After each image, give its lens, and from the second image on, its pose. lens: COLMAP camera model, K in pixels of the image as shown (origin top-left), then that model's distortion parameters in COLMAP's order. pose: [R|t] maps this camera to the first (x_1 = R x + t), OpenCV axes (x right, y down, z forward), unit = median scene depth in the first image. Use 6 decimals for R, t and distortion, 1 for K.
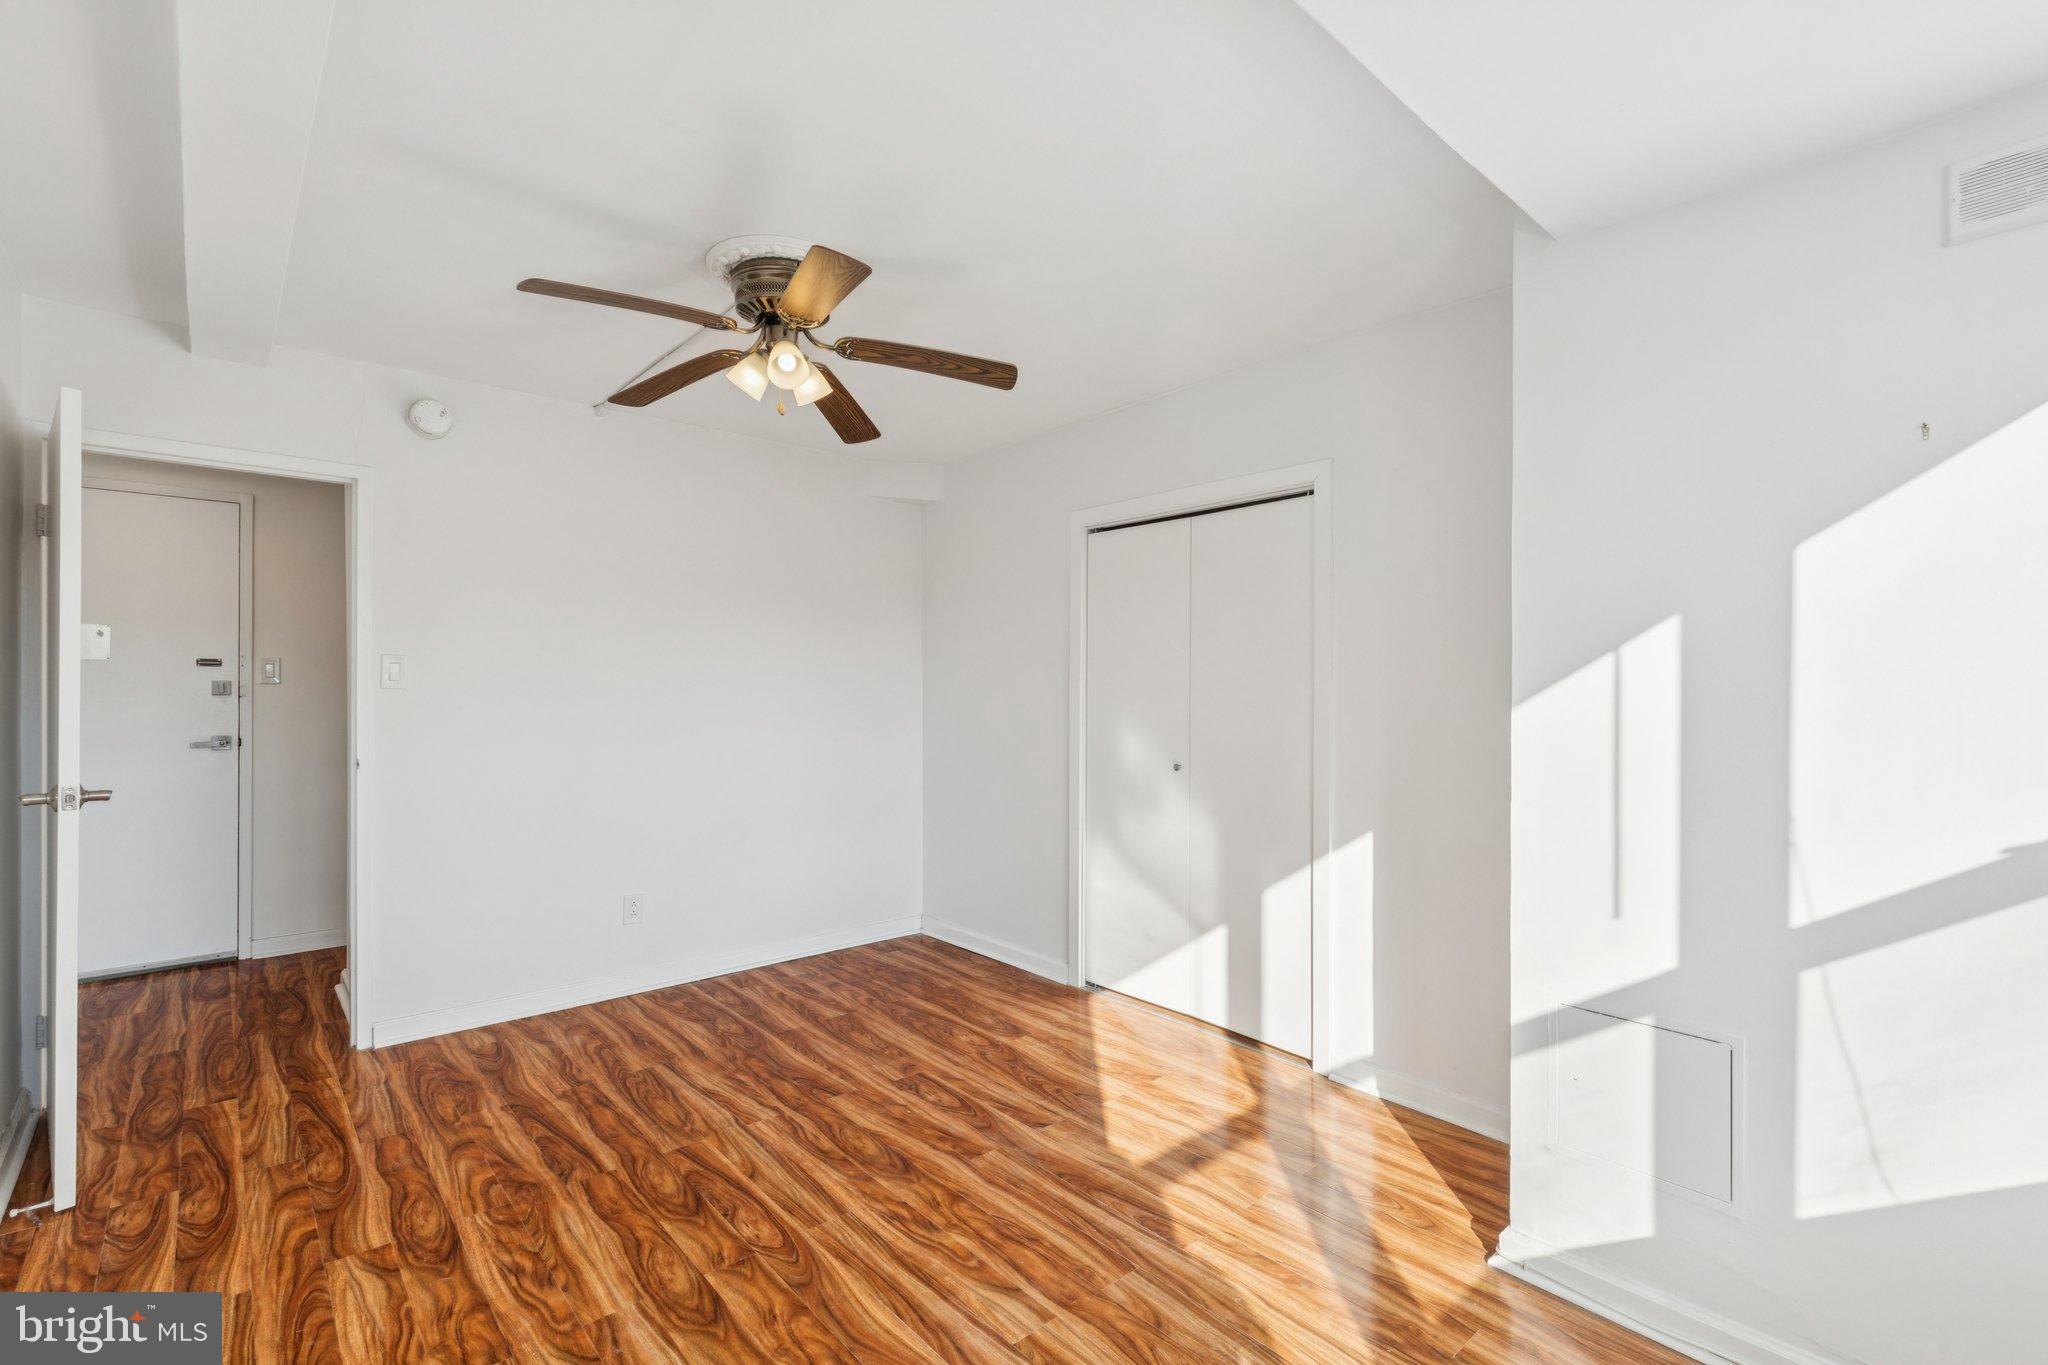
lens RADIAL K [[916.8, 0, 1027.7], [0, 916.8, 685.8], [0, 0, 1]] dist [0.009445, -0.000813]
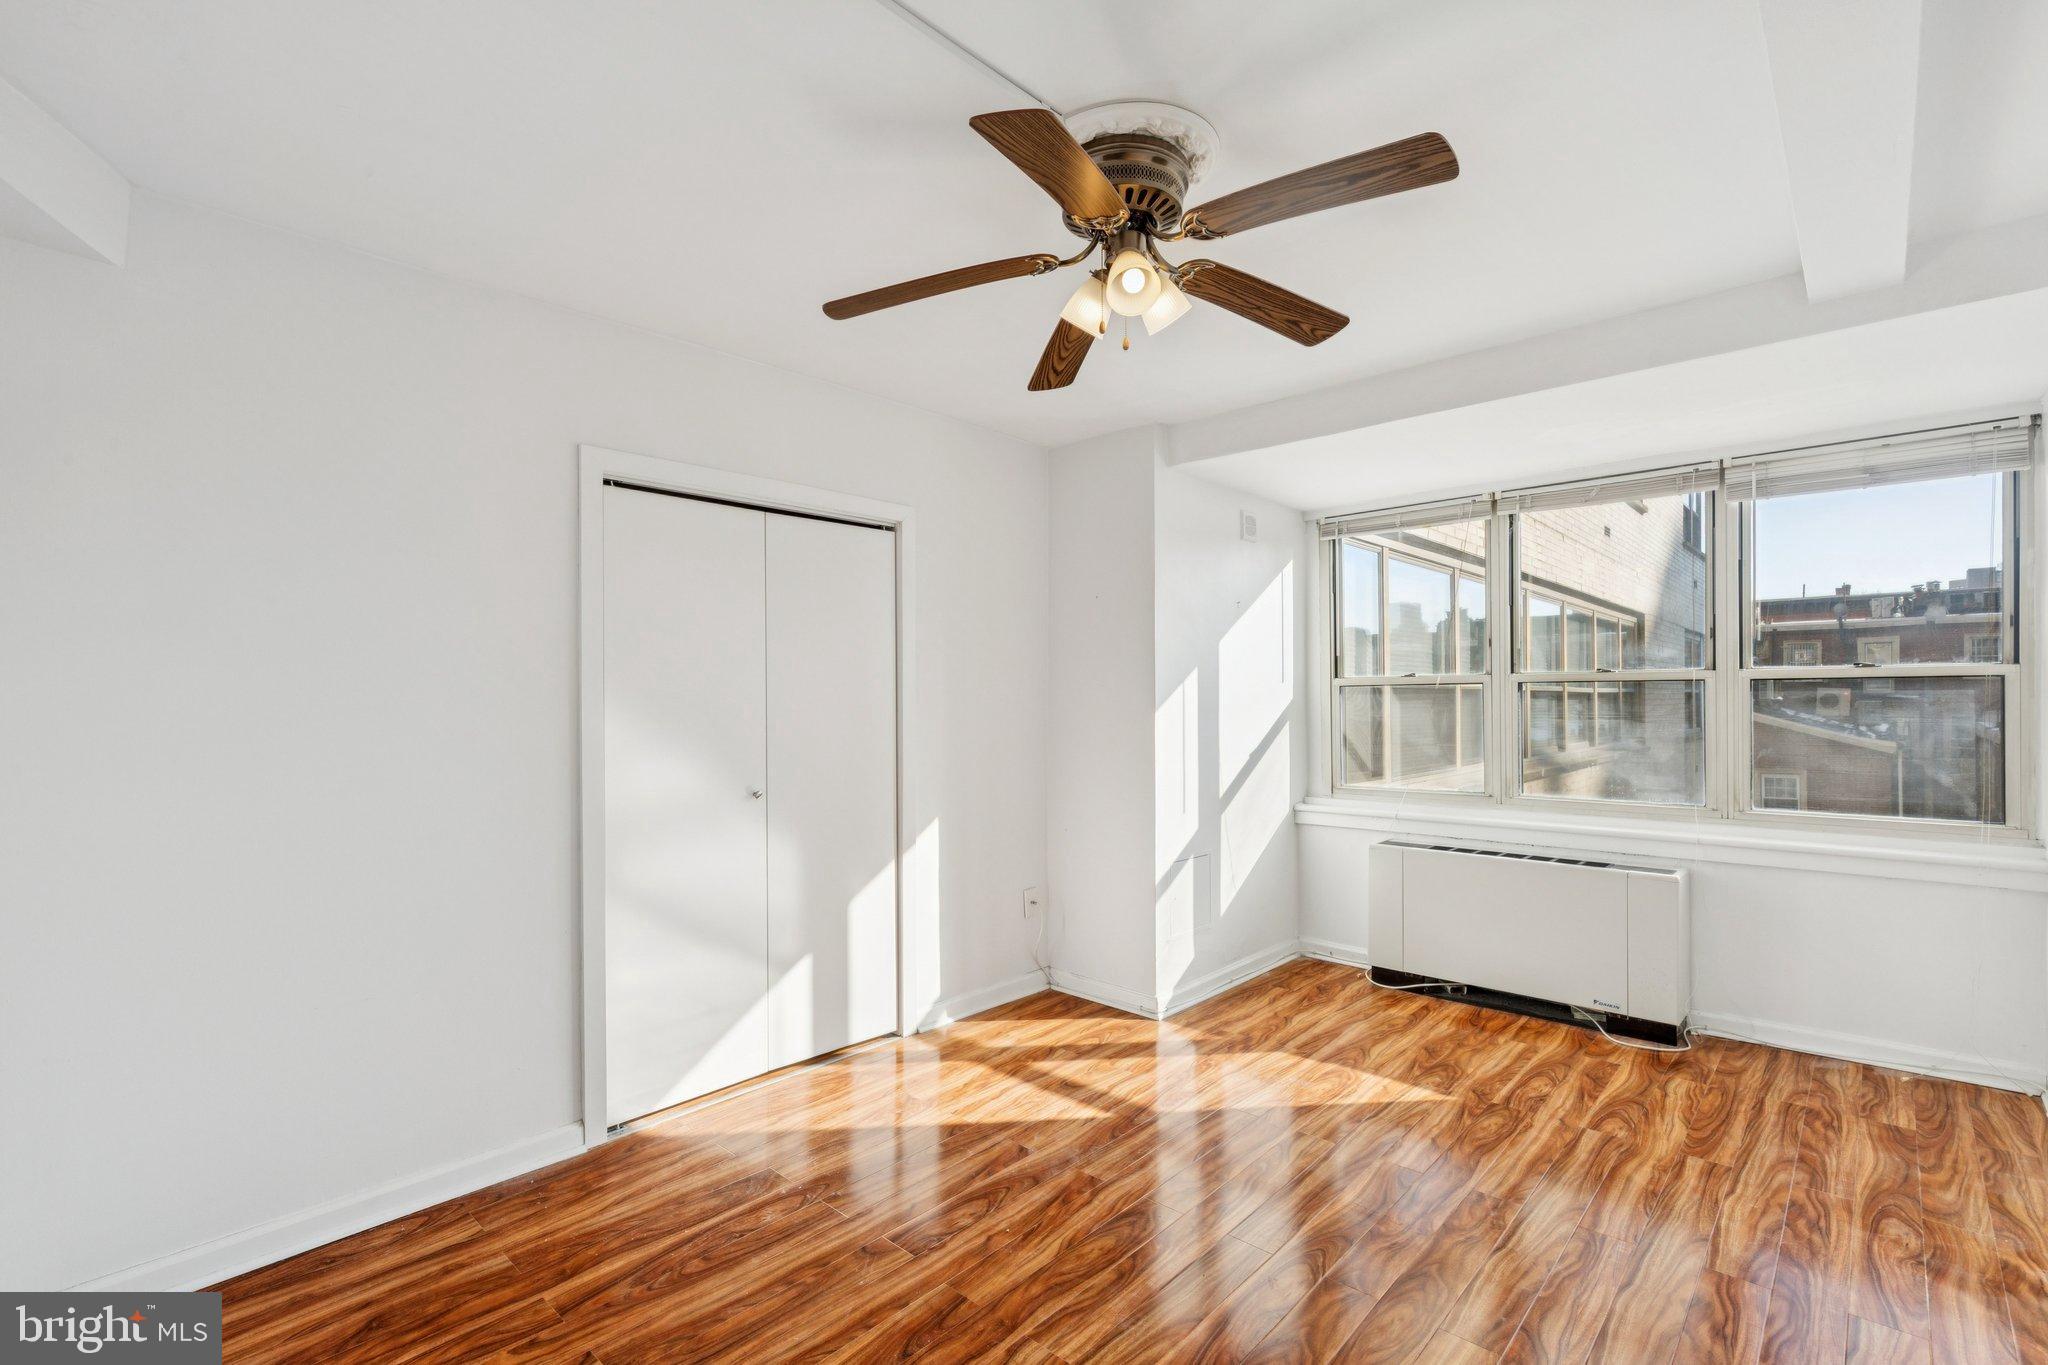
lens RADIAL K [[916.8, 0, 1027.7], [0, 916.8, 685.8], [0, 0, 1]] dist [0.009445, -0.000813]
pose [[-0.100804, 0.012755, 0.994825, -0.935389], [0.002545, 0.999918, -0.012562, -0.005285], [-0.994903, 0.001266, -0.100828, 1.055626]]
